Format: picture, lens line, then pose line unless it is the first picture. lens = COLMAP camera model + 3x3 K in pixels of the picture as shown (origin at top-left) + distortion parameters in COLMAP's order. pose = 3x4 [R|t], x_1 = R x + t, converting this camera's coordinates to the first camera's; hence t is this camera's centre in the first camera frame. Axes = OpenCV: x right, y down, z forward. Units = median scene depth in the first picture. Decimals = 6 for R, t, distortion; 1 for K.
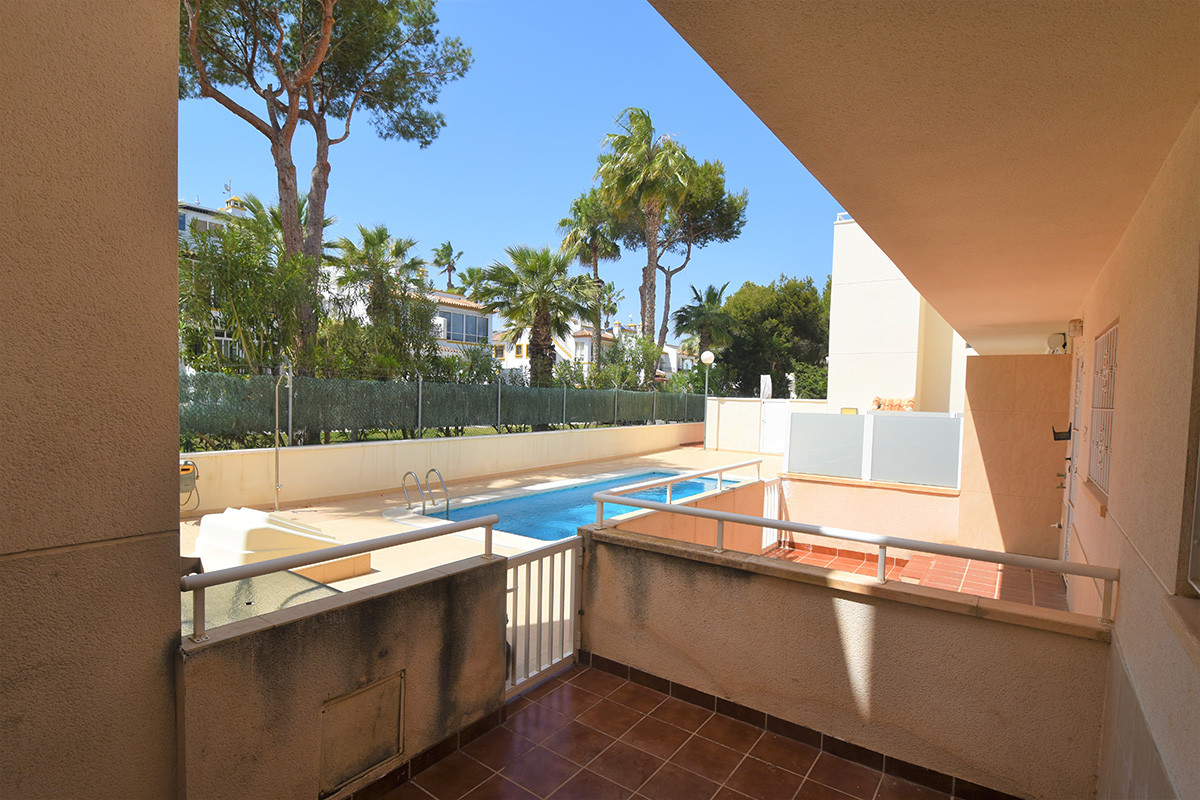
lens RADIAL K [[596.3, 0, 600.0], [0, 596.3, 400.0], [0, 0, 1]] dist [0.001596, -0.021764]
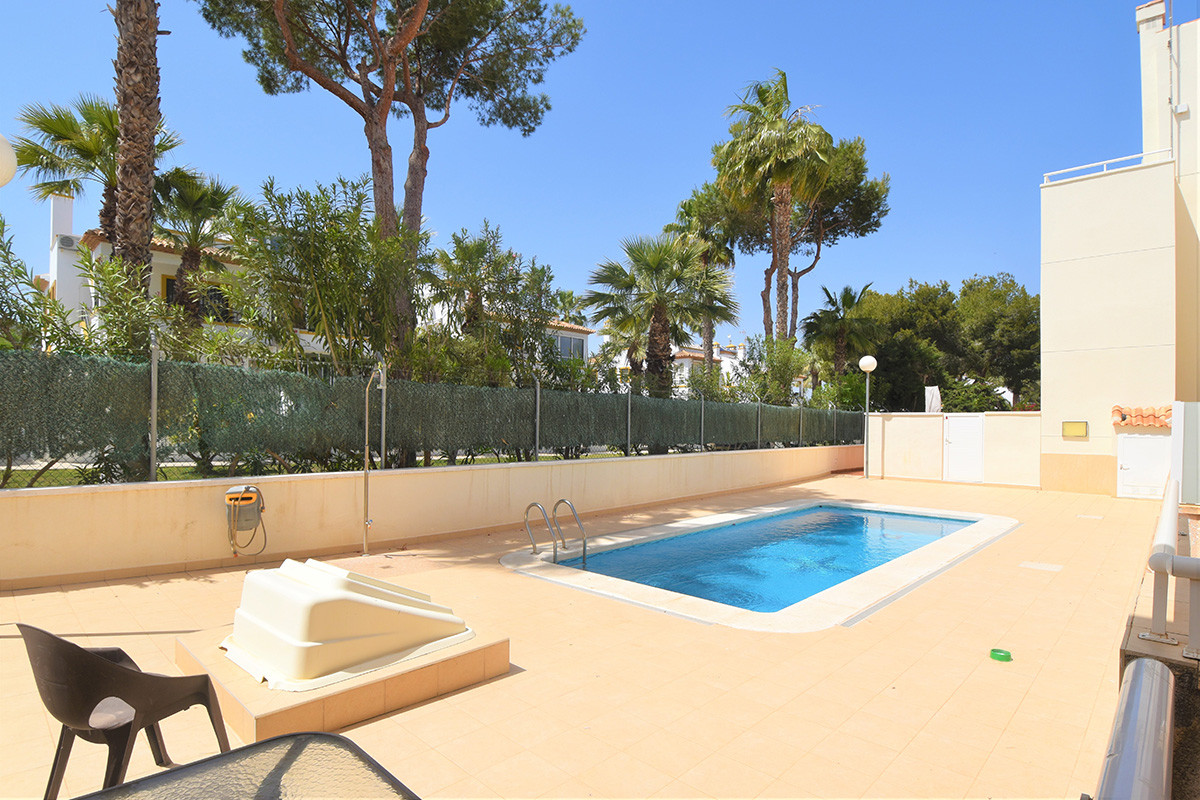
lens RADIAL K [[596.3, 0, 600.0], [0, 596.3, 400.0], [0, 0, 1]] dist [0.001596, -0.021764]
pose [[0.991304, -0.017731, -0.130392, -0.084477], [0.010684, 0.998454, -0.054543, 0.020433], [0.131158, 0.052675, 0.989961, 0.162380]]
